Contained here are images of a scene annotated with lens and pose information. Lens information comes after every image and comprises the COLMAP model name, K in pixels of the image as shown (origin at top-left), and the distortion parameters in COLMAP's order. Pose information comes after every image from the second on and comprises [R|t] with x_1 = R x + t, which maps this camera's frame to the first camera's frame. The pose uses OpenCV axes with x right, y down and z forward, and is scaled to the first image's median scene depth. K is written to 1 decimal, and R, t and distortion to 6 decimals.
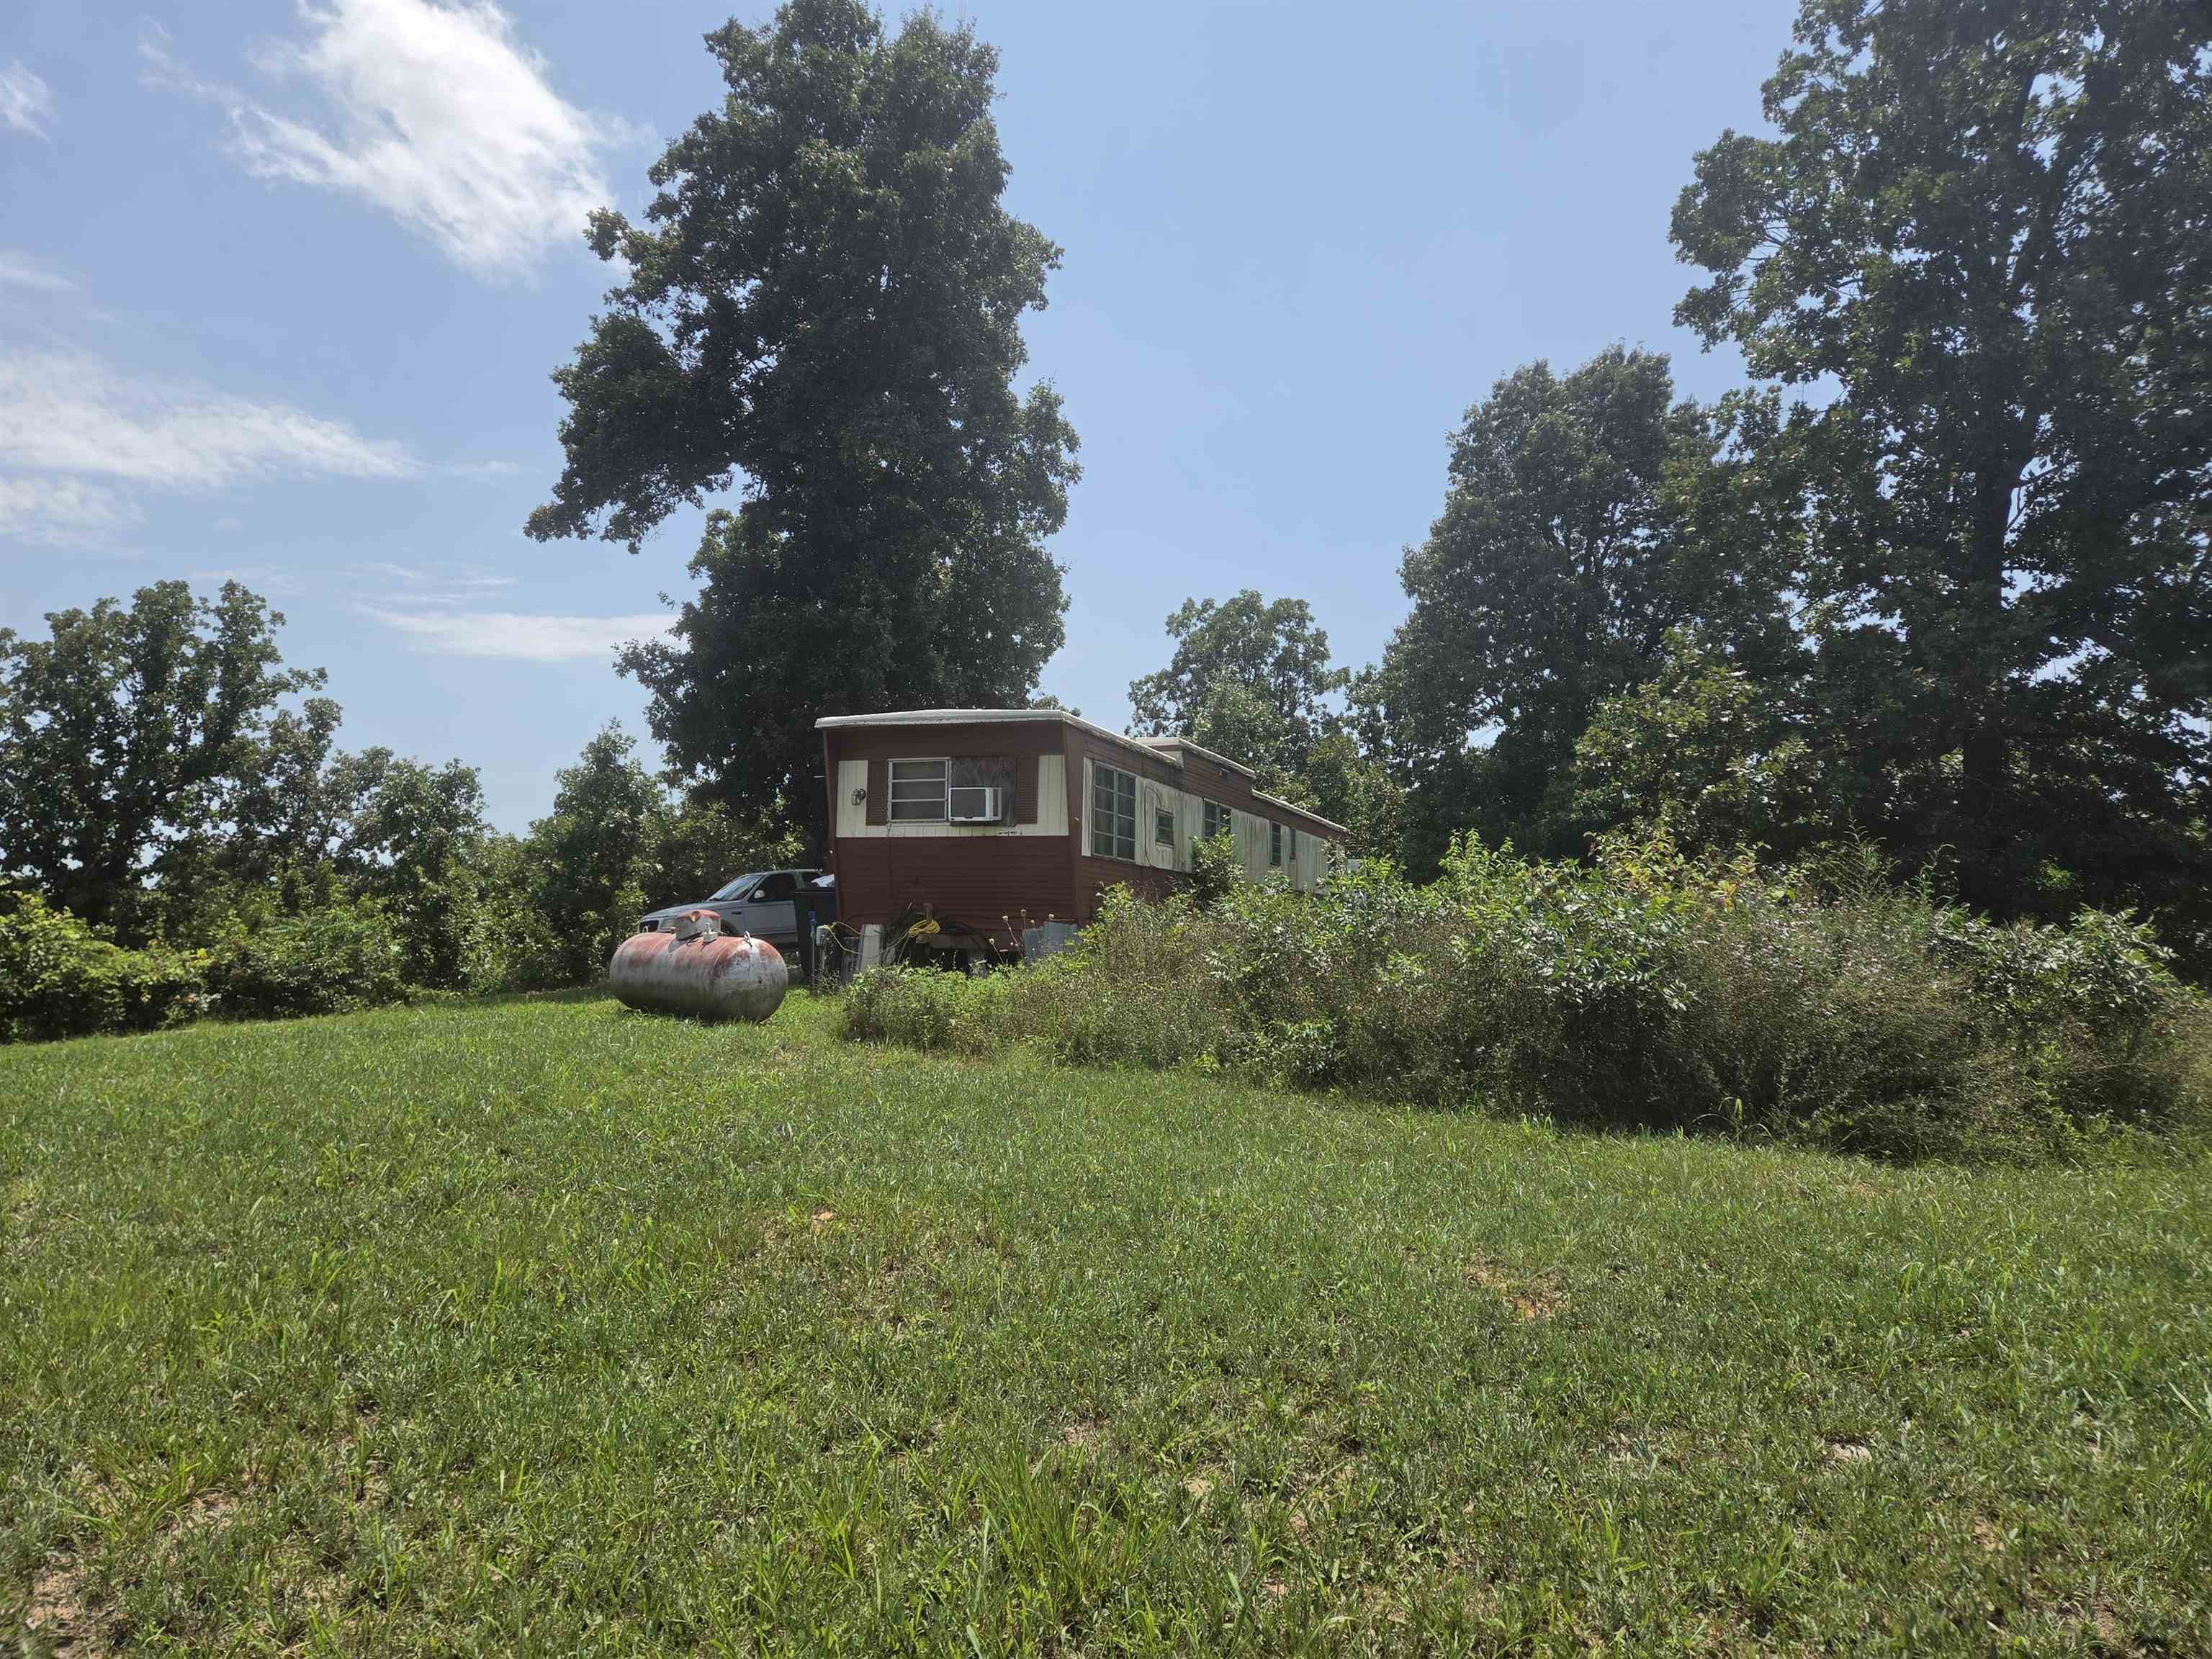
lens RADIAL K [[1464.0, 0, 1106.7], [0, 1464.0, 819.1], [0, 0, 1]] dist [0.069310, -0.046683]
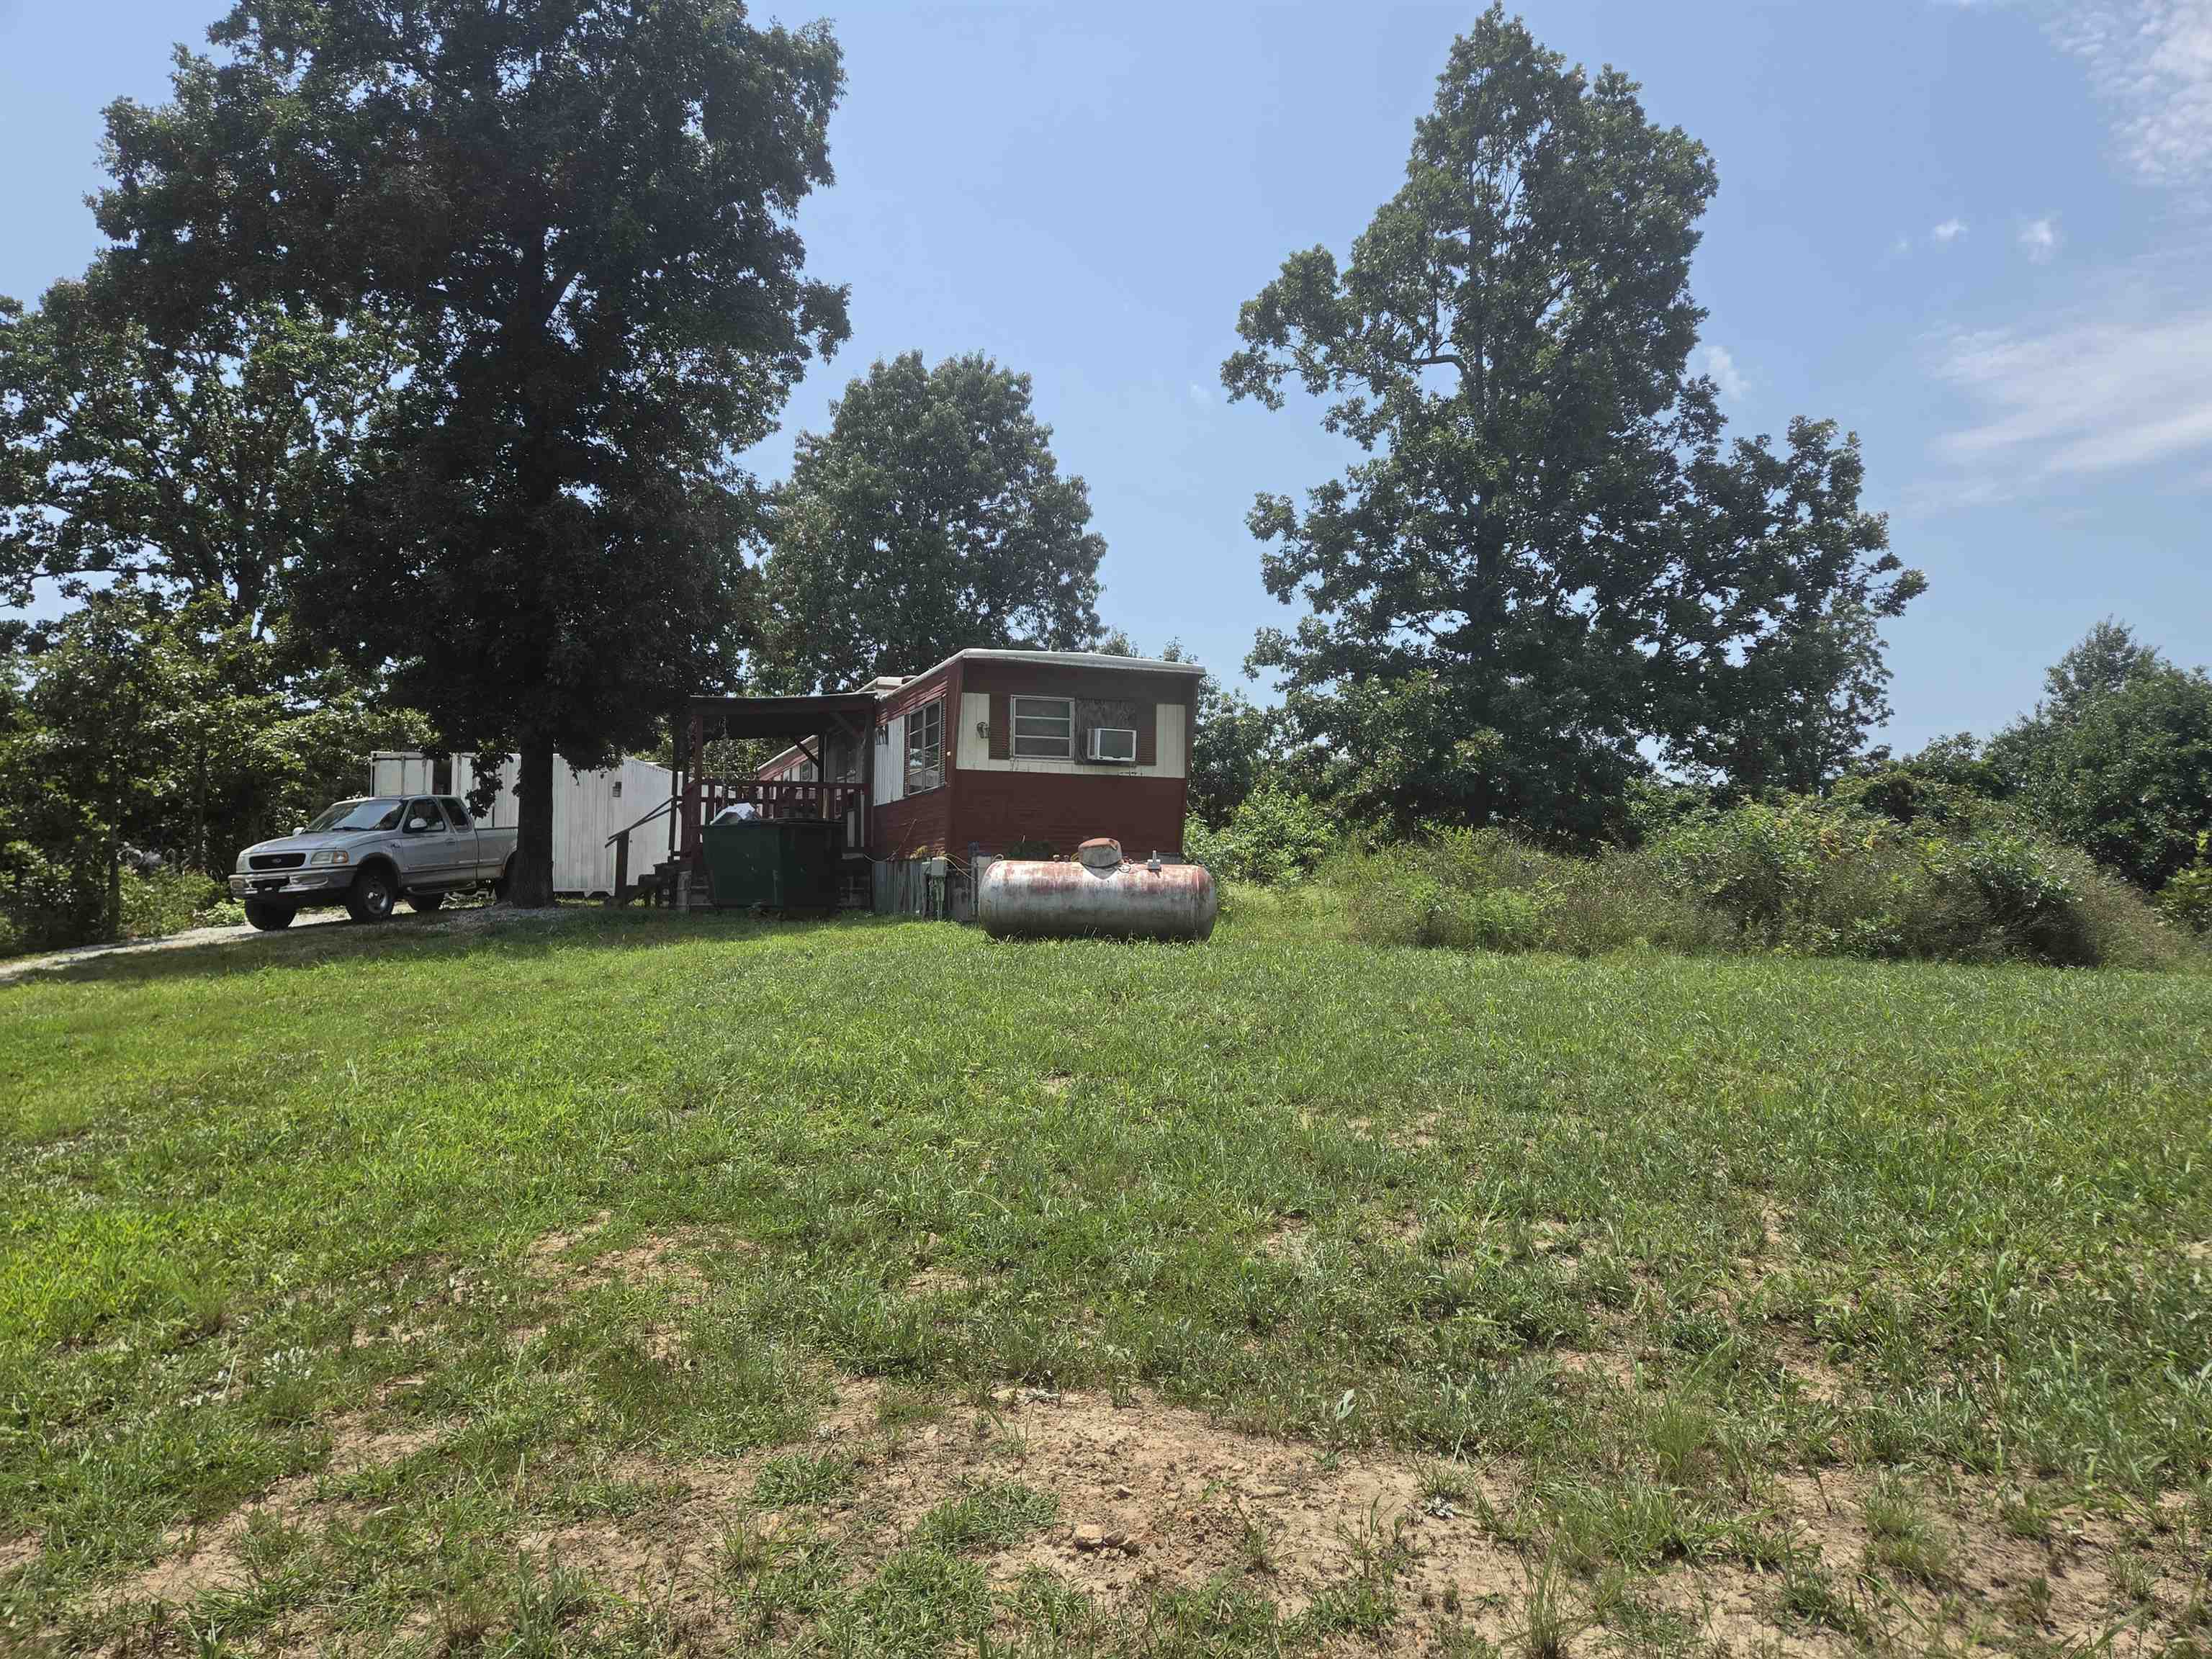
lens RADIAL K [[1464.0, 0, 1078.1], [0, 1464.0, 819.0], [0, 0, 1]] dist [0.069310, -0.046683]
pose [[0.787384, 0.022238, 0.616061, -0.745275], [-0.042957, 0.998899, 0.018846, 0.024396], [-0.614964, -0.041303, 0.787473, 0.157105]]
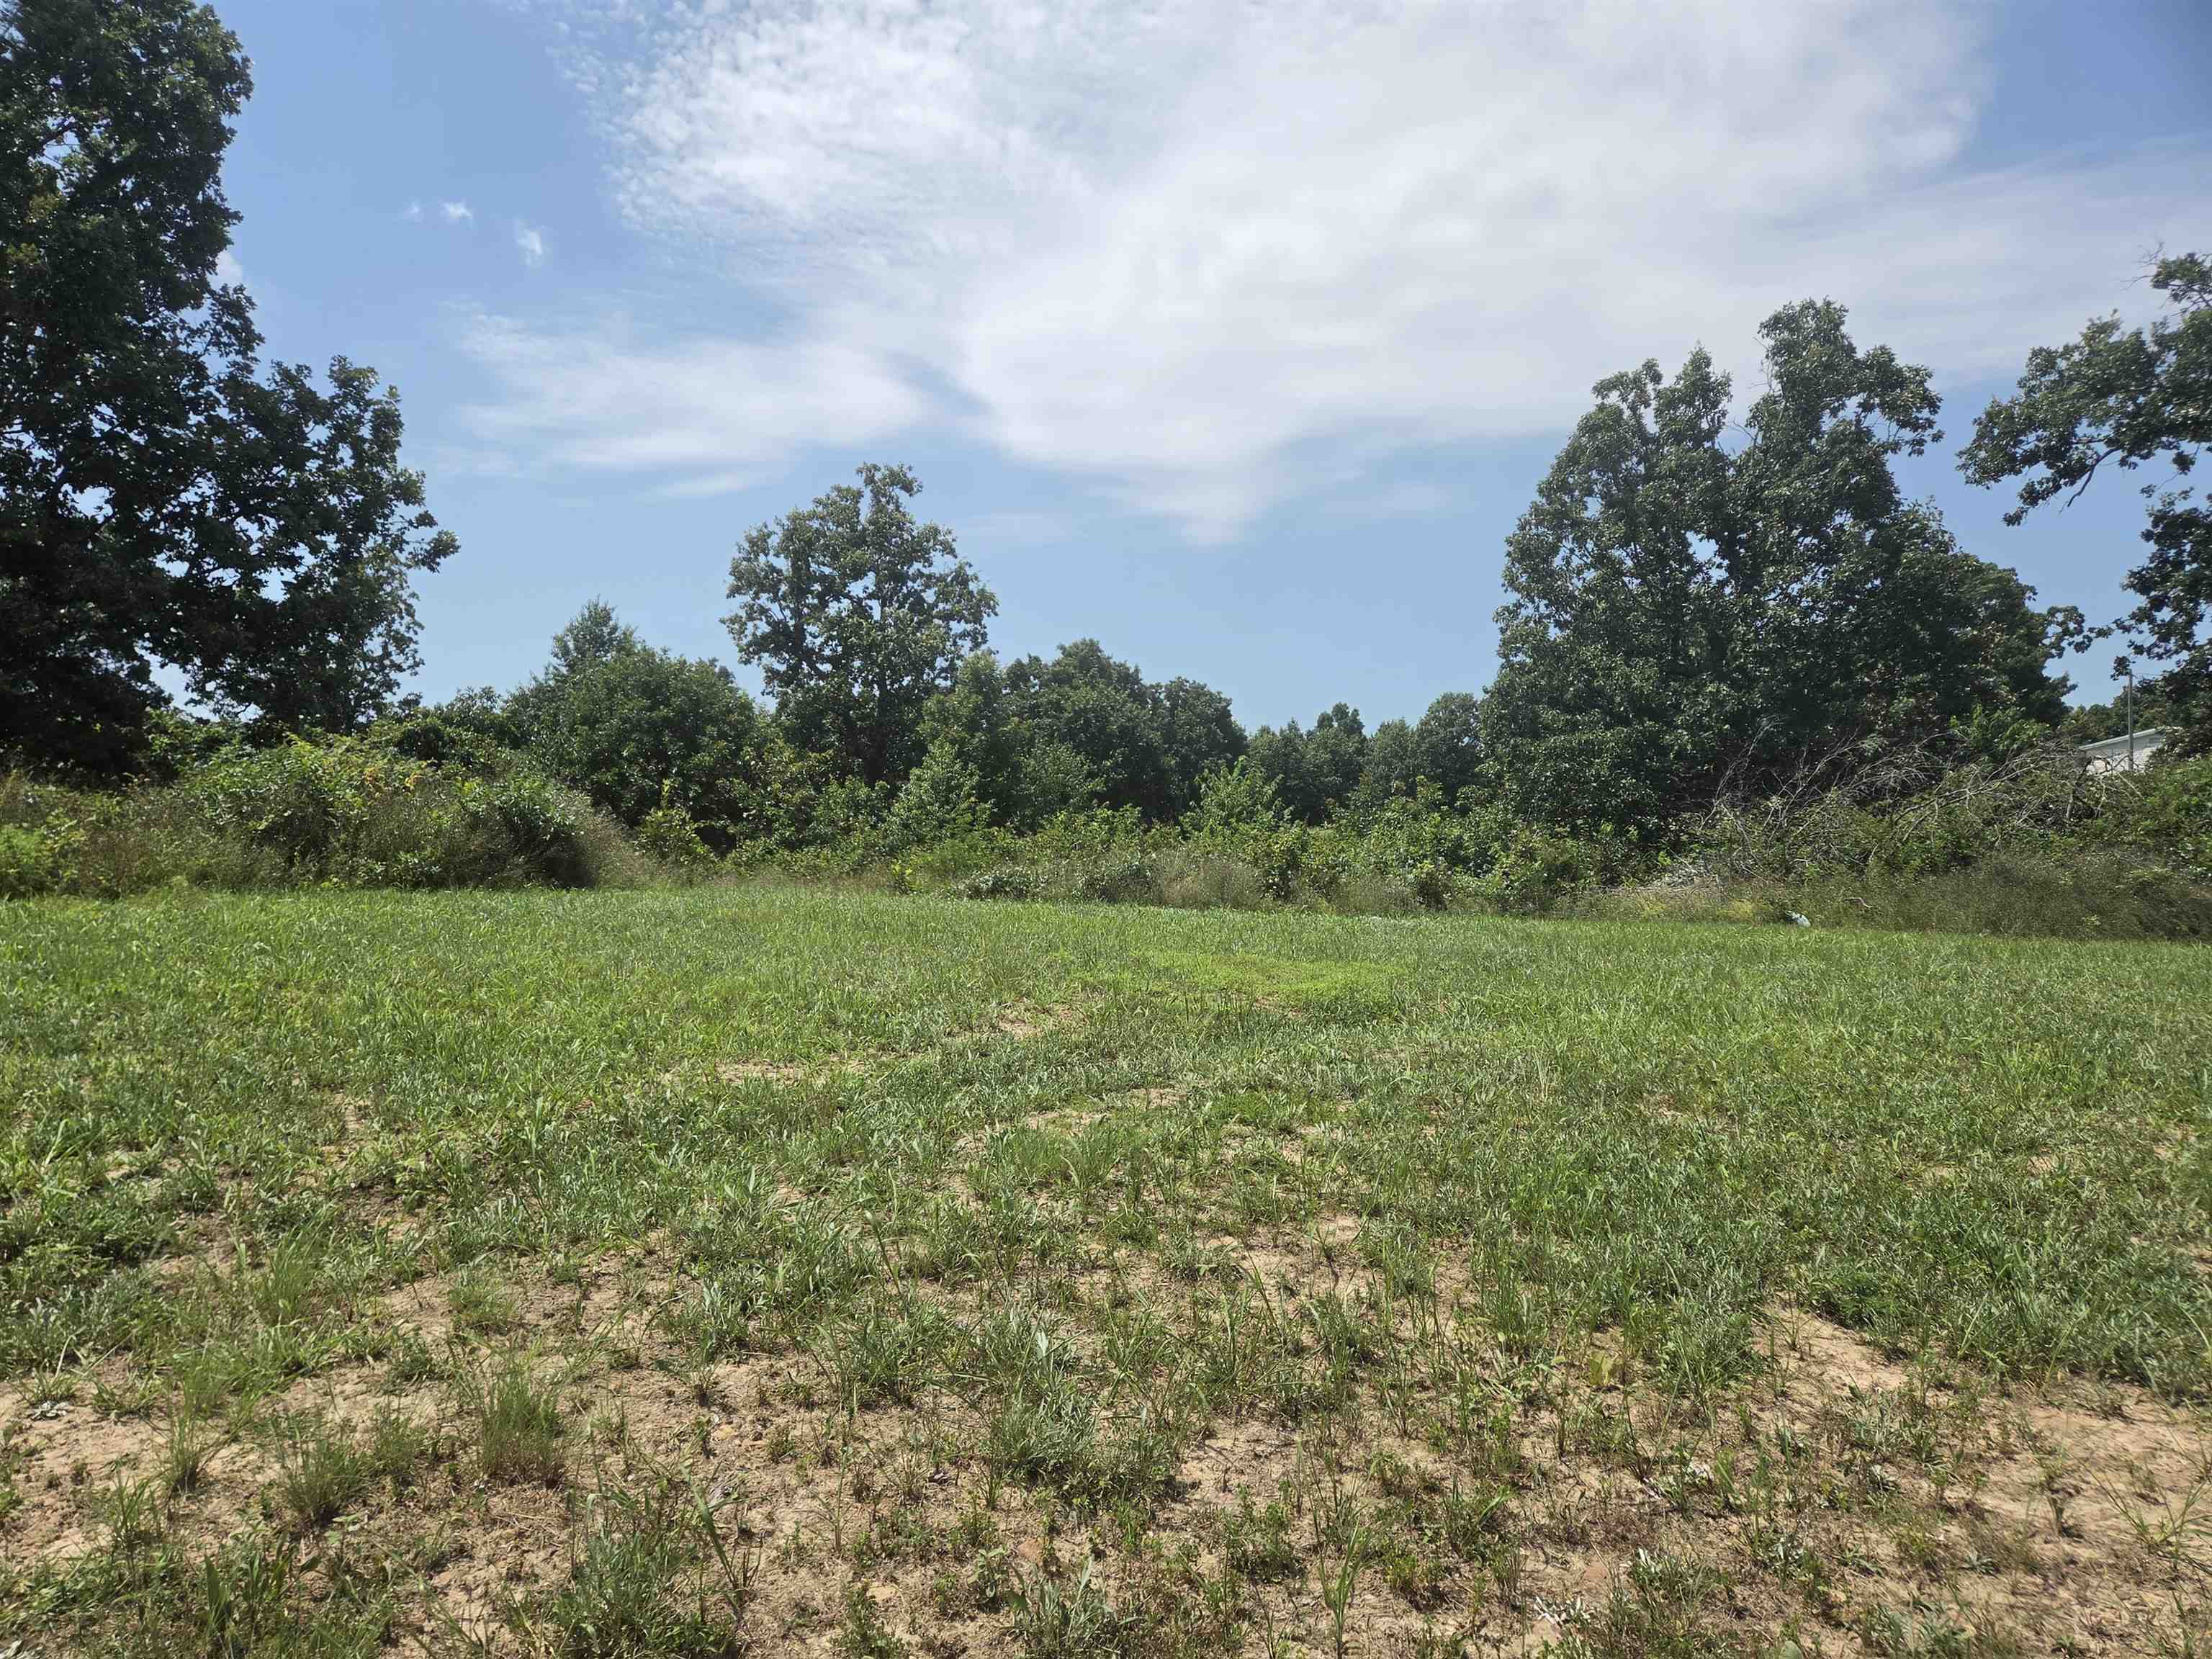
lens RADIAL K [[1464.0, 0, 1082.3], [0, 1464.0, 840.1], [0, 0, 1]] dist [0.069310, -0.046683]
pose [[-0.015589, -0.014497, 0.999773, -0.810555], [-0.072379, 0.997288, 0.013332, 0.032399], [-0.997255, -0.072155, -0.016596, 0.147005]]
